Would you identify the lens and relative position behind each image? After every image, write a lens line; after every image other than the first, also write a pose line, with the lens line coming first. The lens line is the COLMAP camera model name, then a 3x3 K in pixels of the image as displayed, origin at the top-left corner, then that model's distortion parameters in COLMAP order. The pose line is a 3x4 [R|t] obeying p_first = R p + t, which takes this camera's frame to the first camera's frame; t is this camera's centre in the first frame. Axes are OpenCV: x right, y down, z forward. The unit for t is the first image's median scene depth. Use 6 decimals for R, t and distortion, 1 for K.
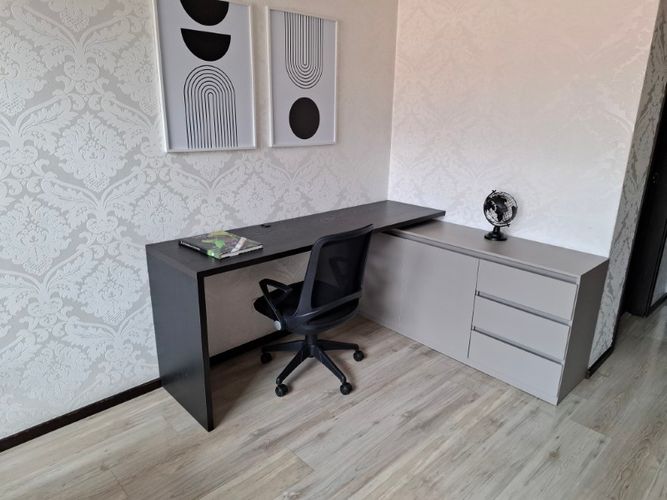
lens RADIAL K [[463.5, 0, 333.5], [0, 463.5, 250.0], [0, 0, 1]] dist [0.078489, -0.090573]
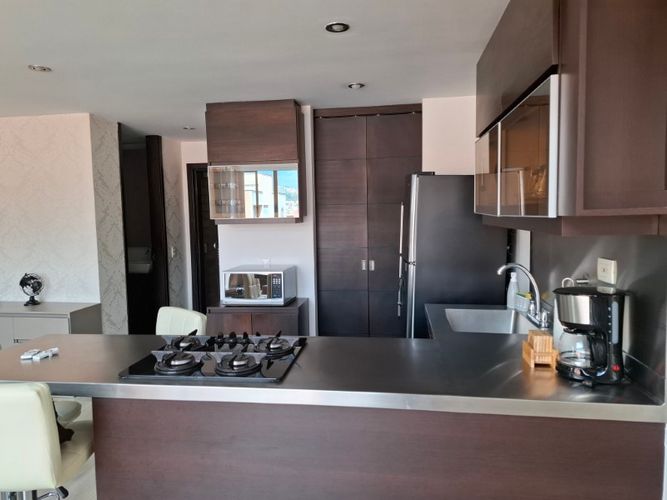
lens RADIAL K [[463.5, 0, 333.5], [0, 463.5, 250.0], [0, 0, 1]] dist [0.078489, -0.090573]
pose [[0.784258, -0.085907, 0.614458, 0.202089], [0.215545, 0.966407, -0.139995, 0.240534], [-0.581790, 0.242235, 0.776429, -0.828782]]
